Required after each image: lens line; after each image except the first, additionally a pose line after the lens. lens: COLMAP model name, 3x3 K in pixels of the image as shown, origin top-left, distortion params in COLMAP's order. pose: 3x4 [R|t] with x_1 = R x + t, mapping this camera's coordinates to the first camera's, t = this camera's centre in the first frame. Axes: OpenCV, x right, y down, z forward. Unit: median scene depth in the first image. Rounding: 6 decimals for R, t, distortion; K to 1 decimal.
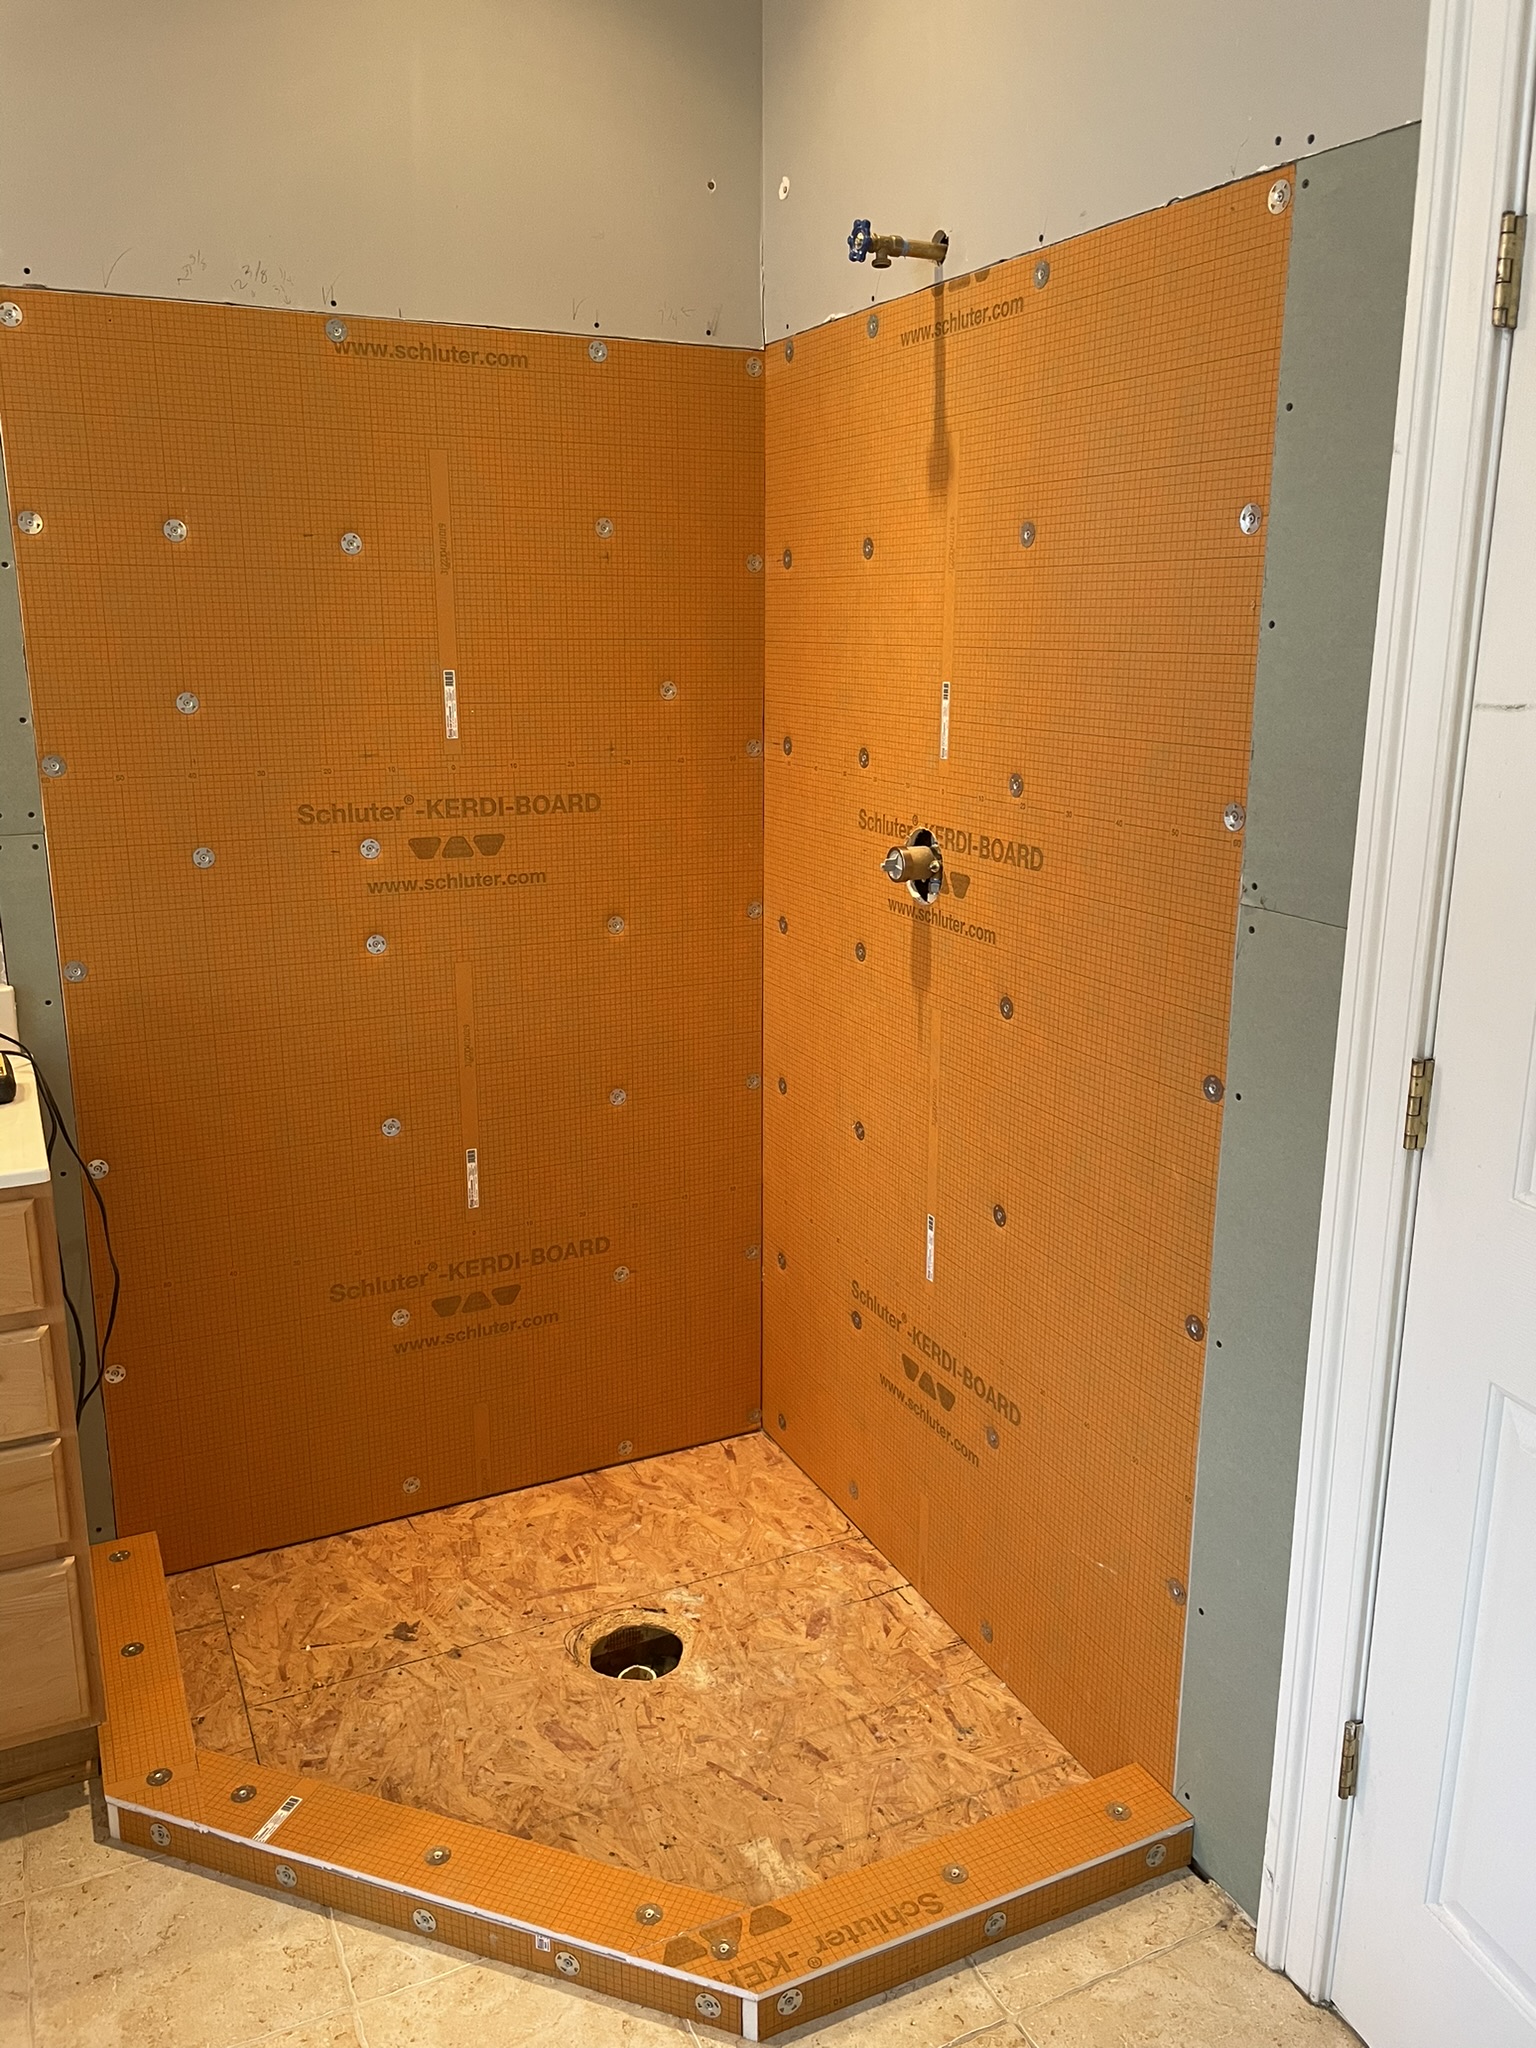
lens RADIAL K [[1557.3, 0, 764.4], [0, 1557.3, 1005.8], [0, 0, 1]] dist [0.085959, -0.116236]
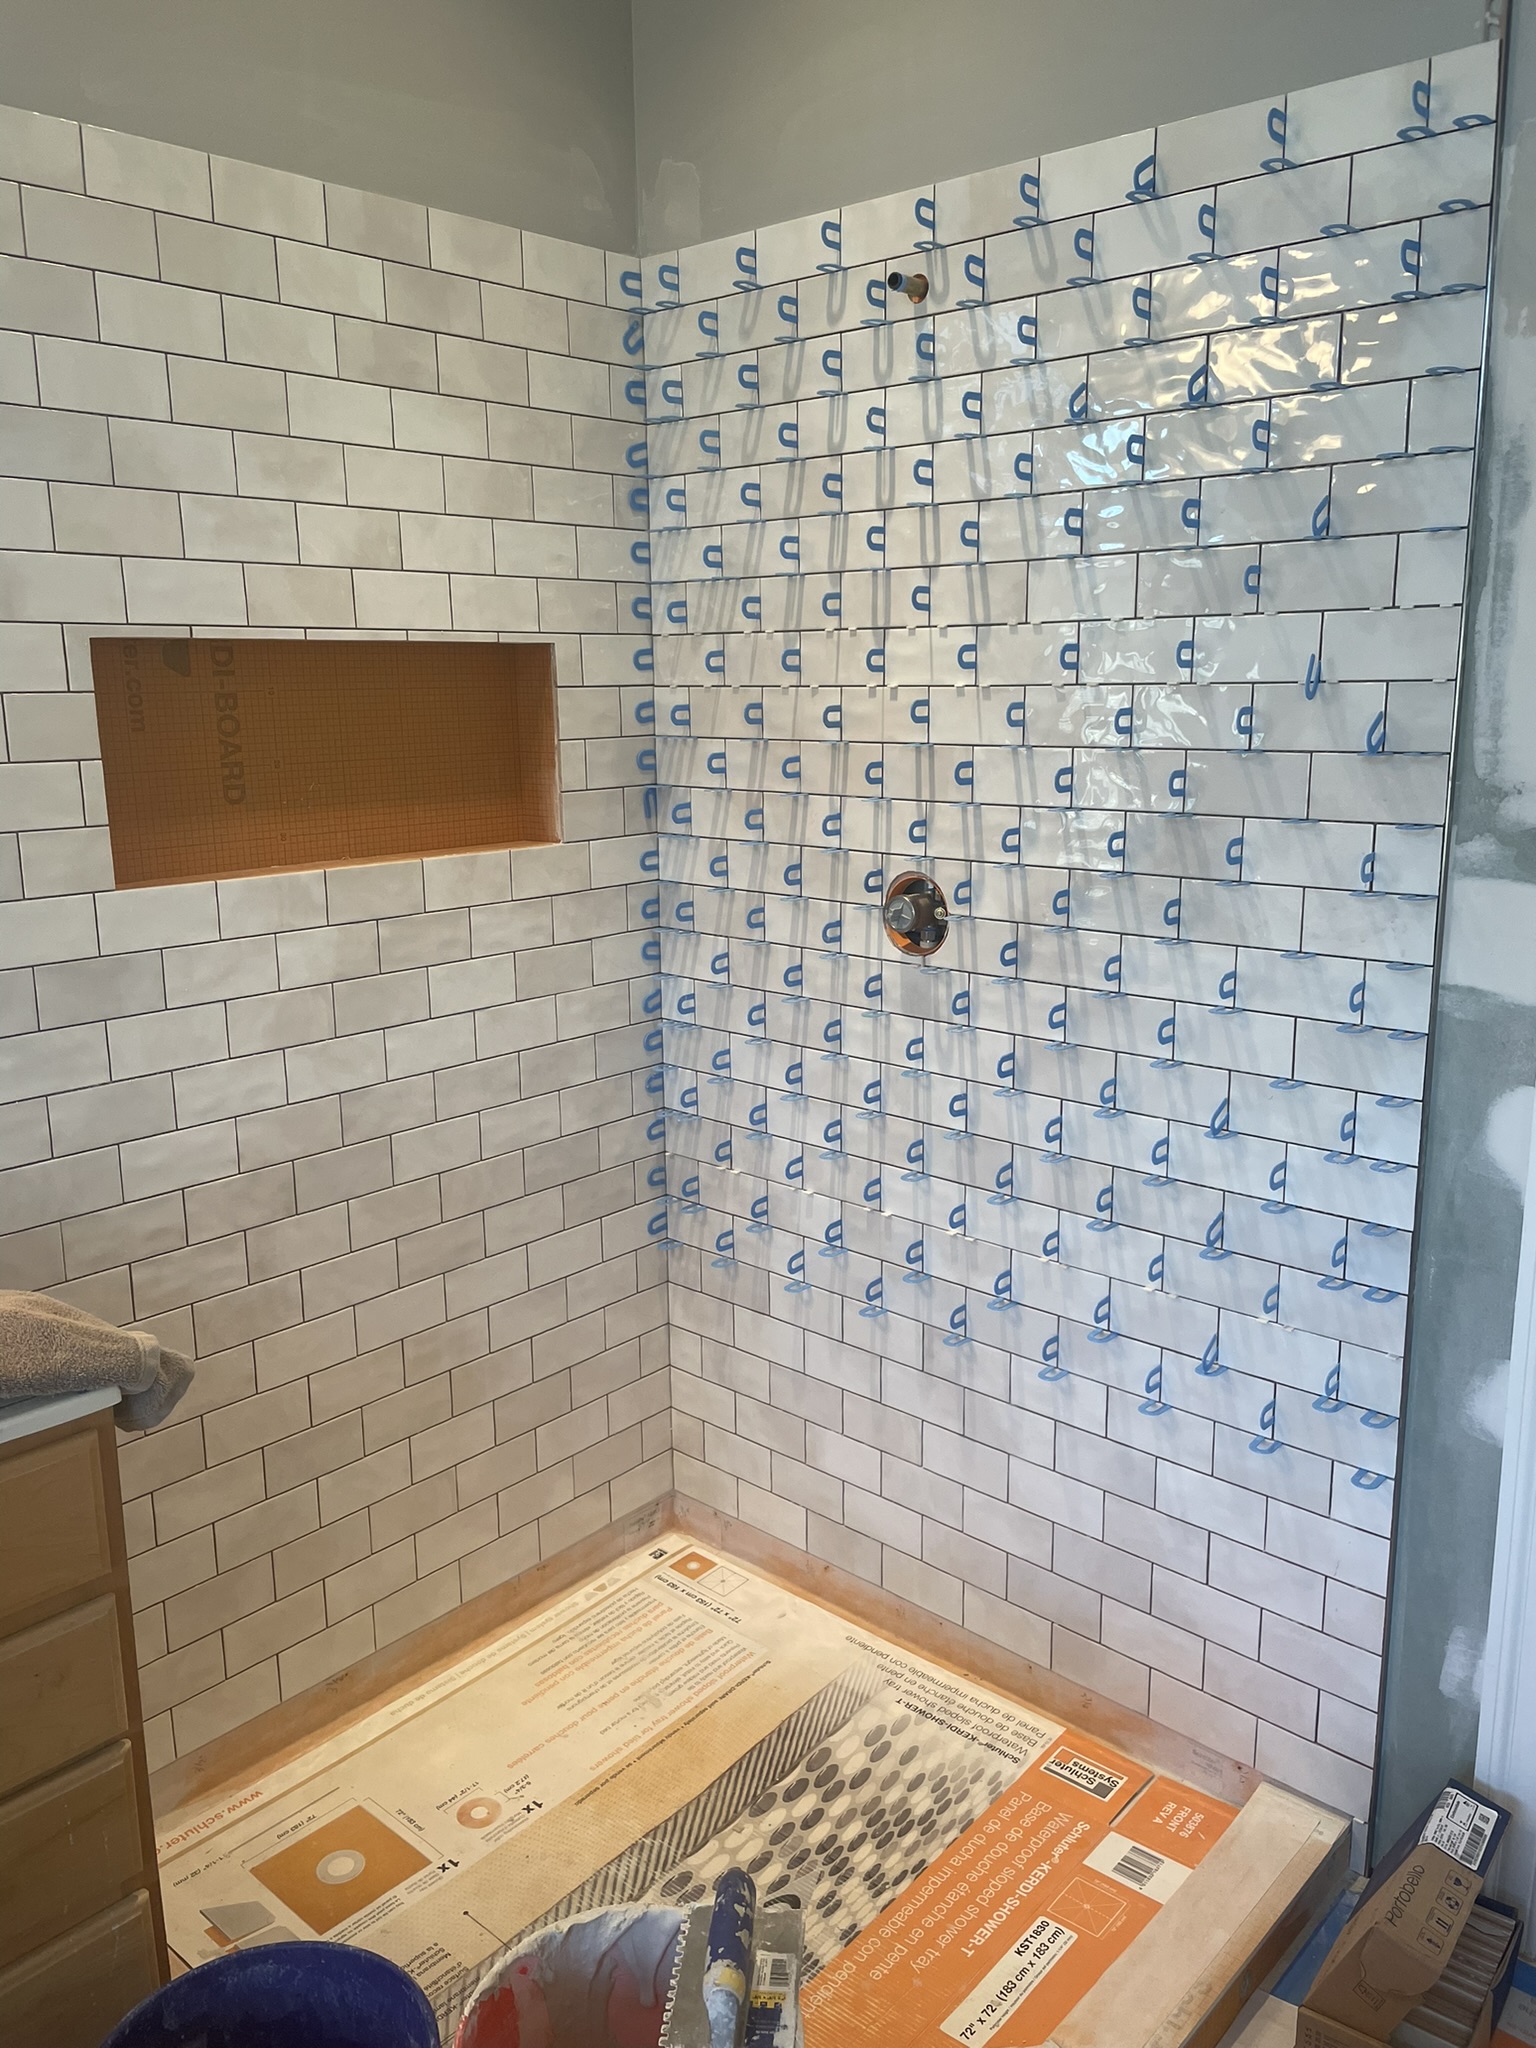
lens RADIAL K [[1557.3, 0, 781.0], [0, 1557.3, 997.5], [0, 0, 1]] dist [0.085959, -0.116236]
pose [[0.924277, -0.088220, 0.371387, -0.384342], [0.103312, 0.994430, -0.020895, -0.029971], [-0.367475, 0.057681, 0.928243, 0.152361]]
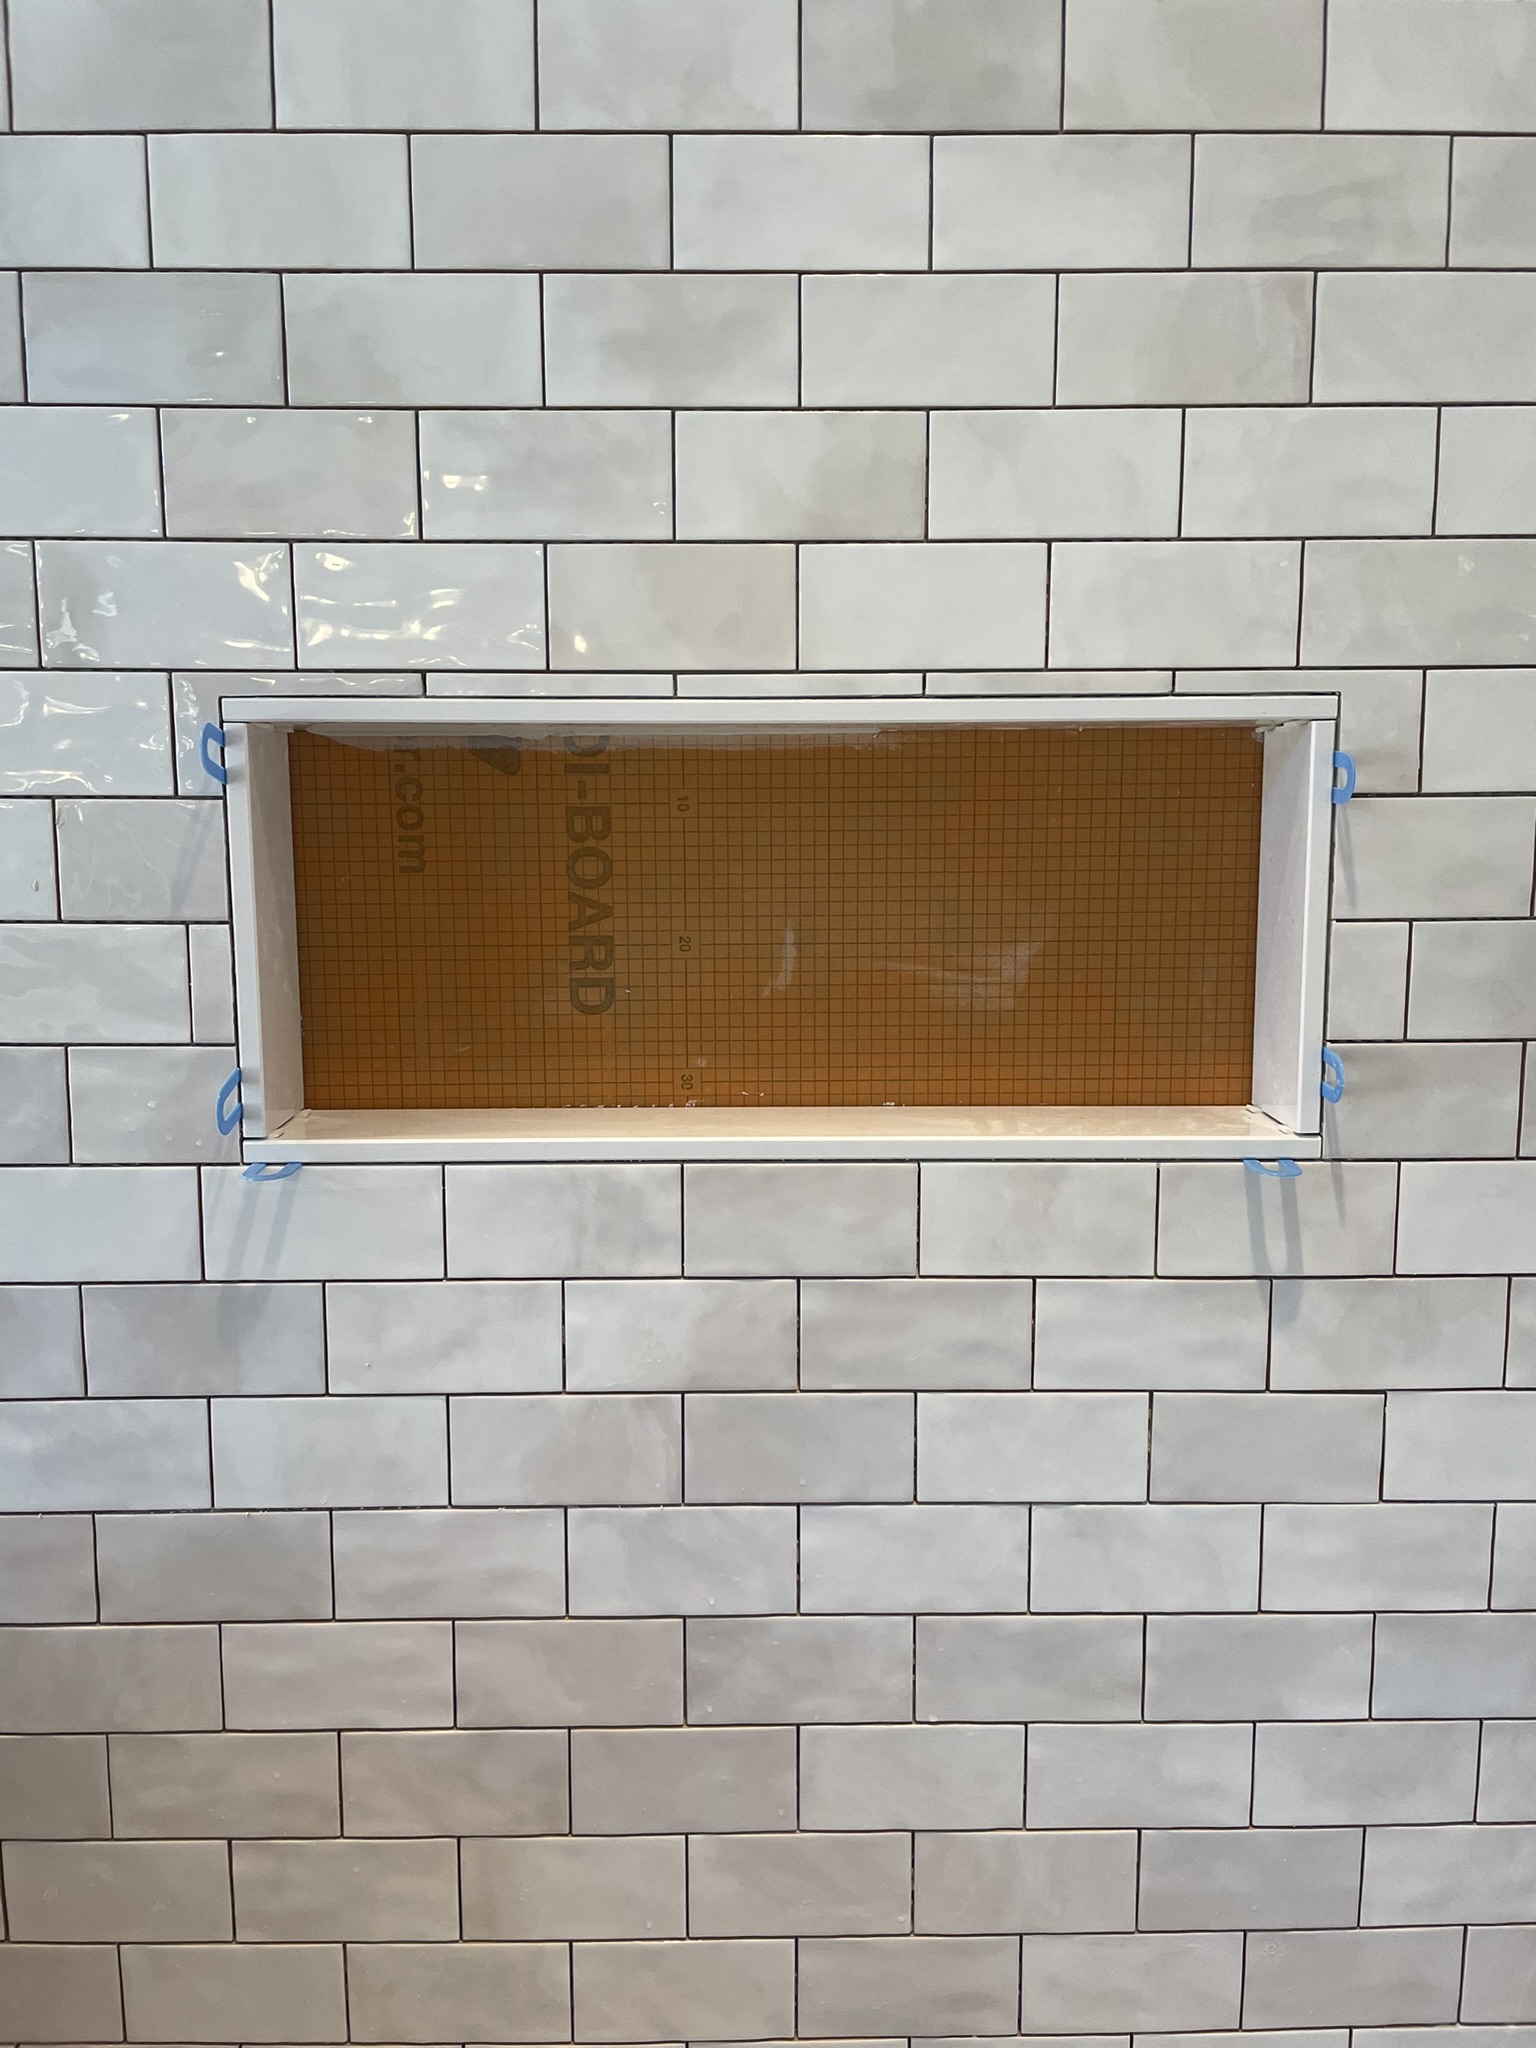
lens RADIAL K [[1557.3, 0, 750.6], [0, 1557.3, 1023.6], [0, 0, 1]] dist [0.085959, -0.116236]
pose [[0.906312, 0.051062, -0.419513, -0.046174], [-0.097932, 0.991029, -0.090946, -0.166816], [0.411106, 0.123509, 0.903182, 0.764575]]
